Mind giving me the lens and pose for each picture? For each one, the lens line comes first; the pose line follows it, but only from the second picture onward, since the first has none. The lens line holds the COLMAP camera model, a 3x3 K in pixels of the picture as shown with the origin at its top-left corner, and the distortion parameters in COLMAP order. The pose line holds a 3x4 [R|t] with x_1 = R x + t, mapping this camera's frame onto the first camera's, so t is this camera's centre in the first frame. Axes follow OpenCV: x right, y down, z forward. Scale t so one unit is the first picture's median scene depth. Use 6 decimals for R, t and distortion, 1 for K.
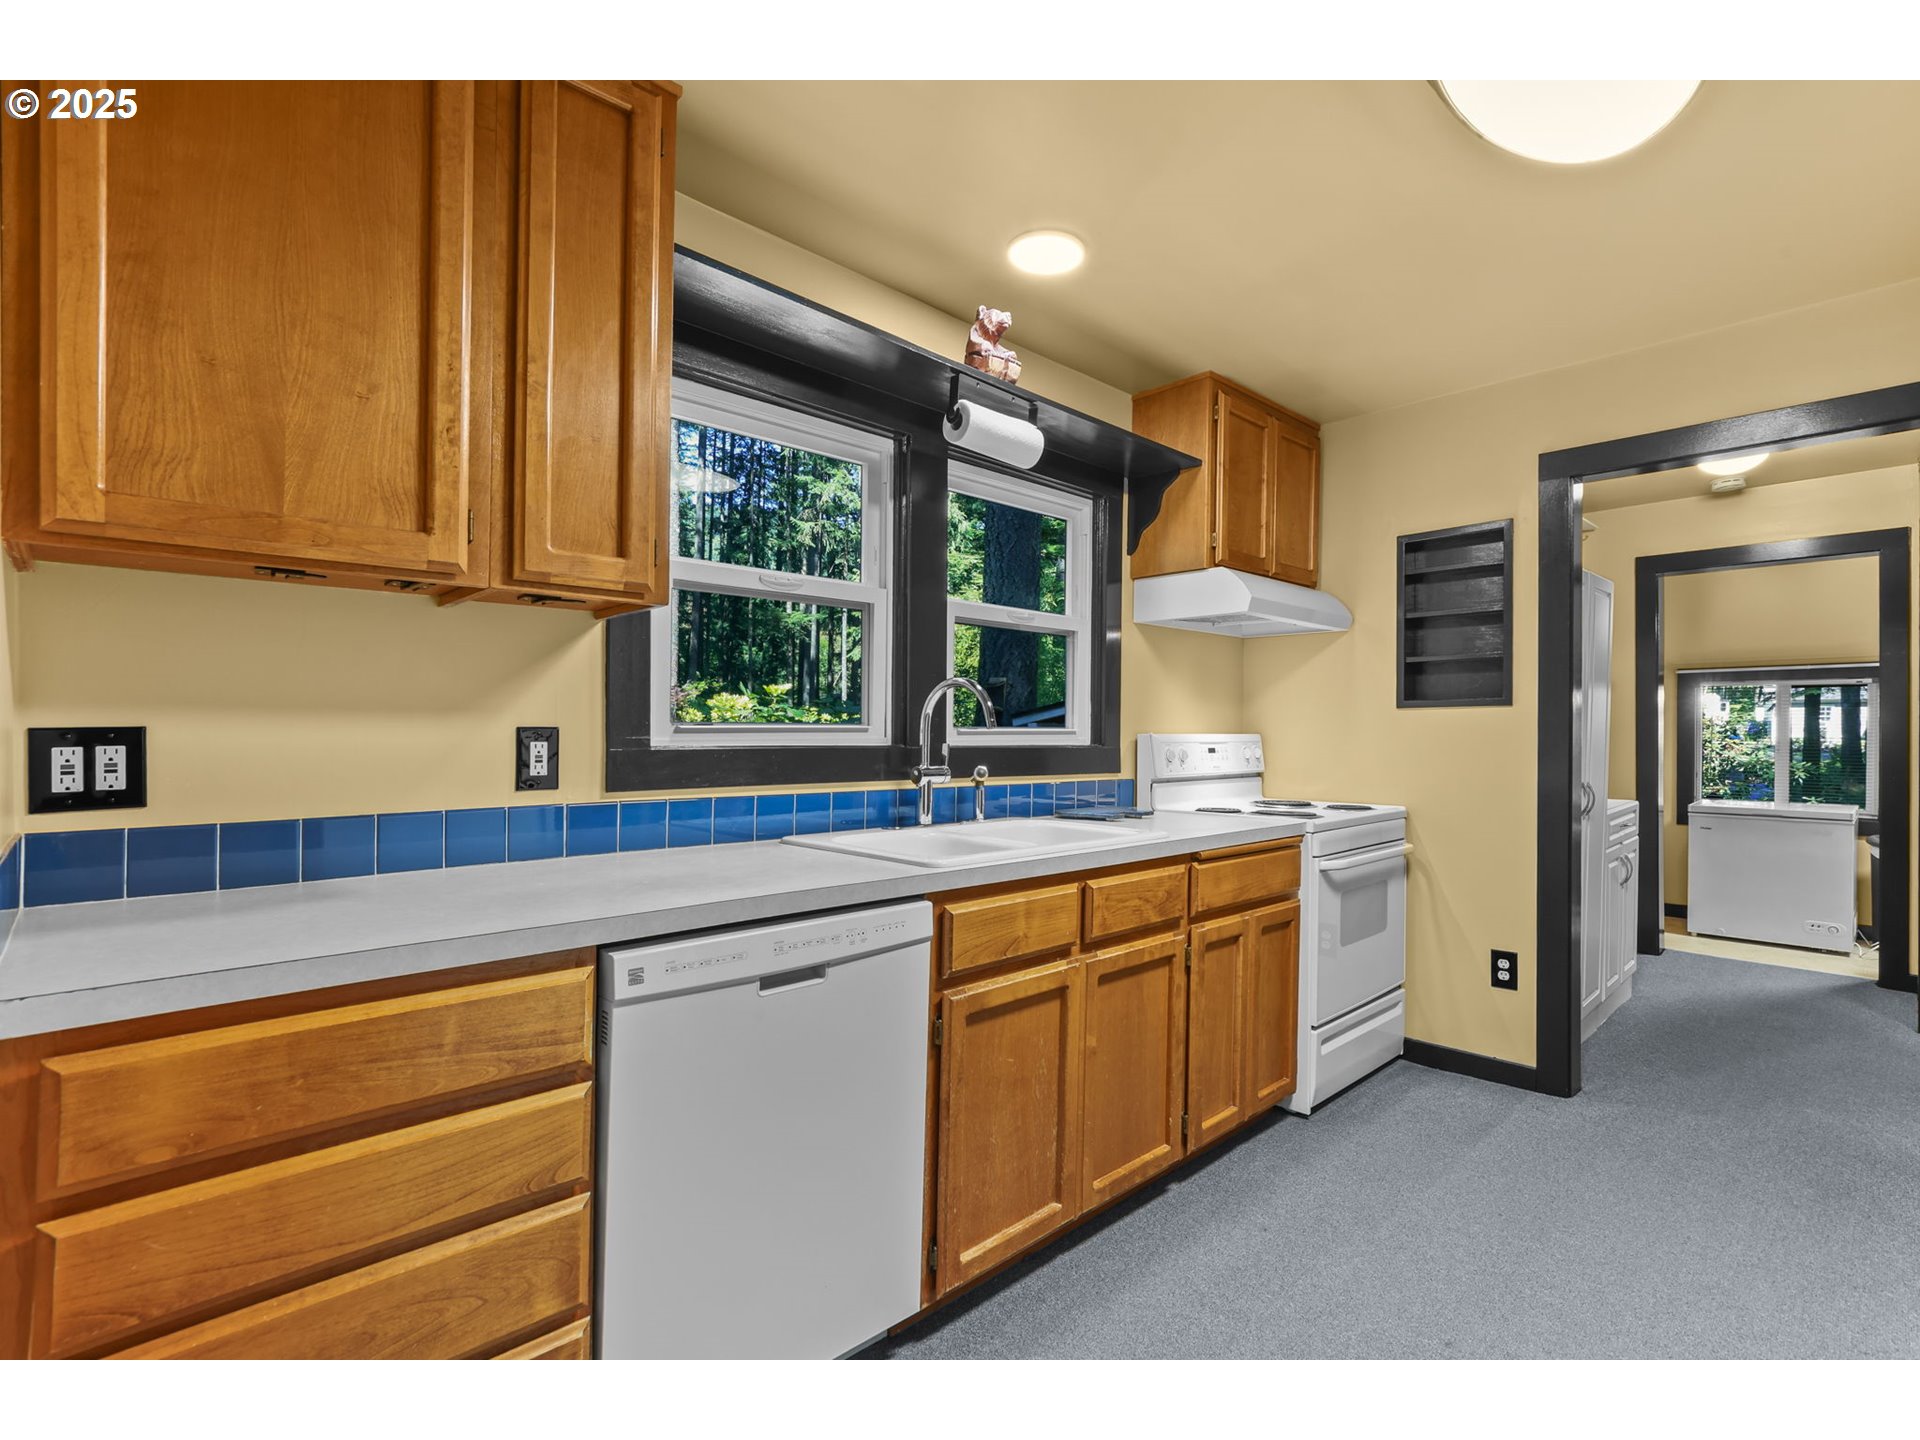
lens RADIAL K [[921.4, 0, 1007.9], [0, 921.4, 719.0], [0, 0, 1]] dist [-0.000596, 0.000231]
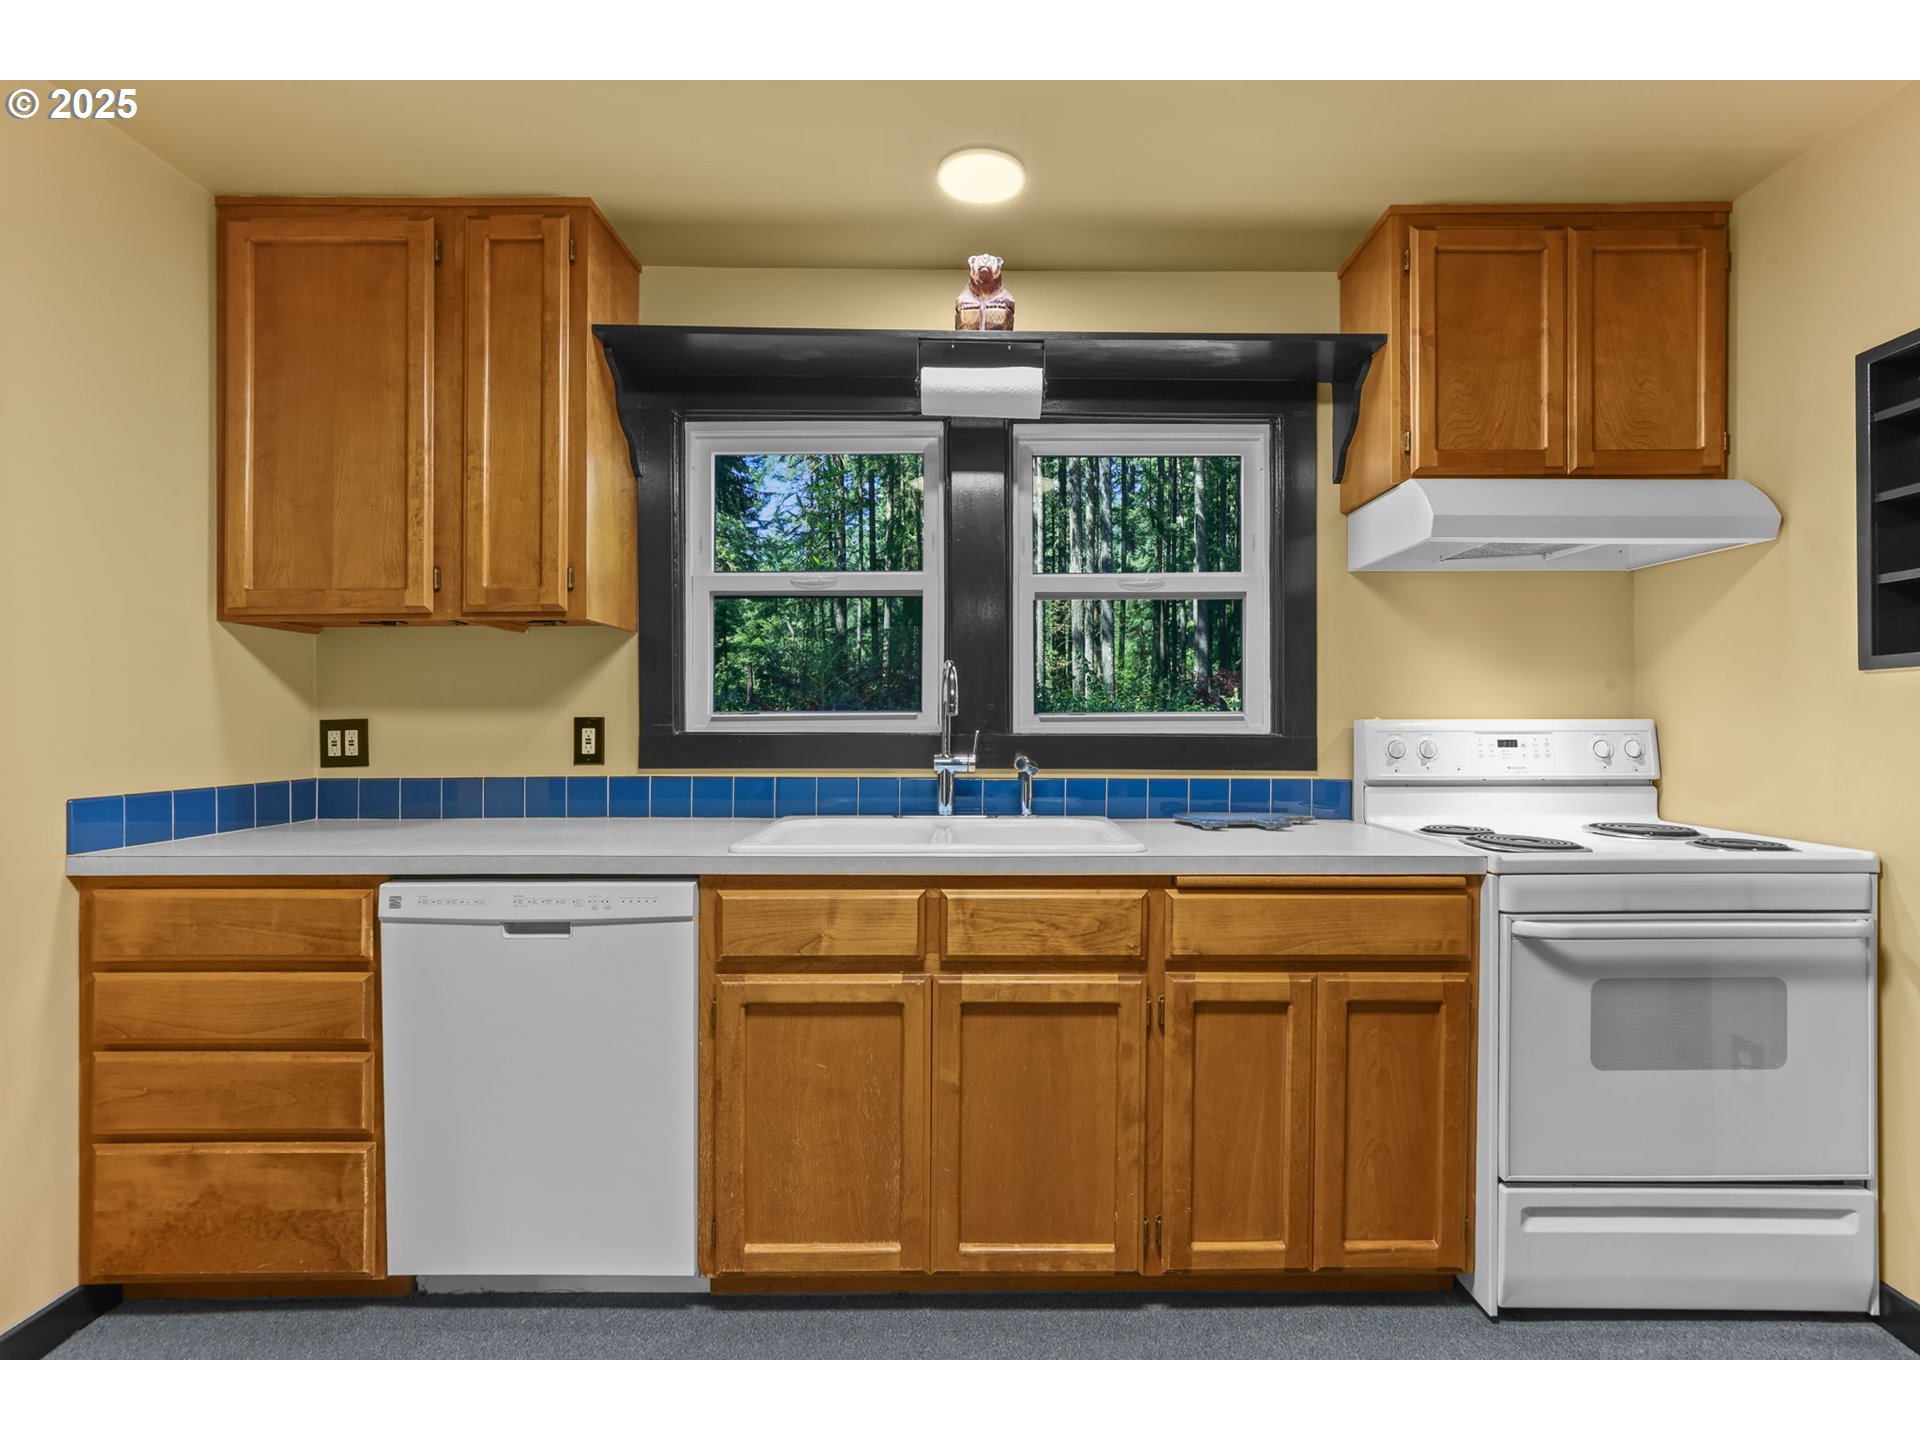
lens RADIAL K [[928.6, 0, 1007.0], [0, 928.6, 701.5], [0, 0, 1]] dist [0.000066, 0.000228]
pose [[0.705892, -0.018537, -0.708077, 0.776182], [0.015292, 0.999823, -0.010930, 0.009015], [0.708154, -0.003112, 0.706051, 0.438004]]
